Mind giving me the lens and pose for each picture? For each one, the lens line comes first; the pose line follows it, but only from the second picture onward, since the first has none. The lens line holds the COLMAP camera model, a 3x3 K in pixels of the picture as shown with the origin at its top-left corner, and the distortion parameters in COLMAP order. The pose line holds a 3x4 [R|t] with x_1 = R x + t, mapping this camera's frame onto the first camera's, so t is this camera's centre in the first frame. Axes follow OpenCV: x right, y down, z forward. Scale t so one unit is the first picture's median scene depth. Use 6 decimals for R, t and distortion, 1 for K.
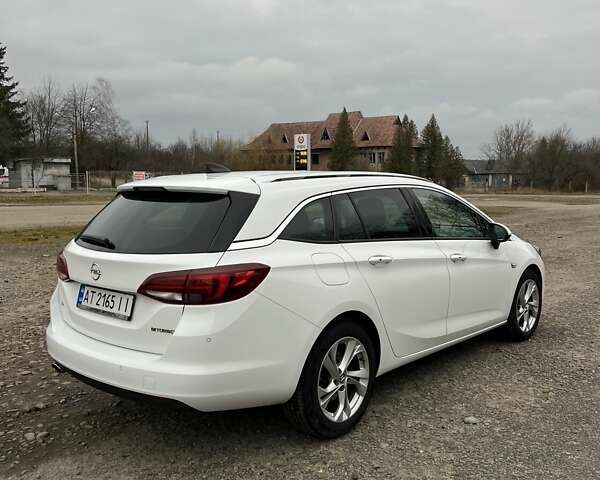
lens RADIAL K [[599.3, 0, 303.2], [0, 599.3, 247.2], [0, 0, 1]] dist [0.083264, -0.145057]
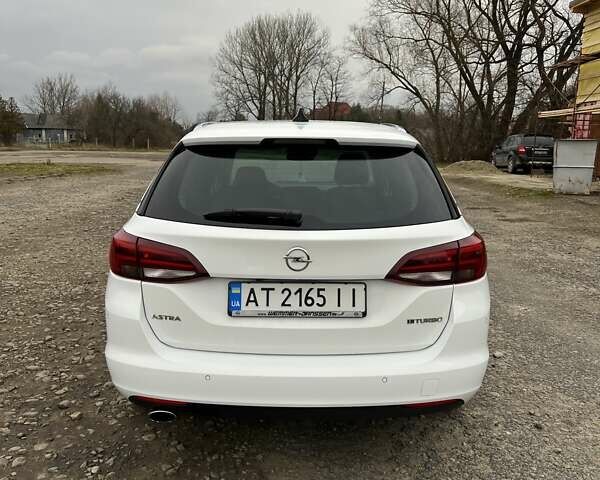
lens RADIAL K [[599.3, 0, 303.2], [0, 599.3, 247.2], [0, 0, 1]] dist [0.083264, -0.145057]
pose [[0.745443, -0.103272, 0.658520, -0.450699], [0.056550, 0.994162, 0.091894, -0.021473], [-0.664166, -0.031263, 0.746931, 0.263081]]
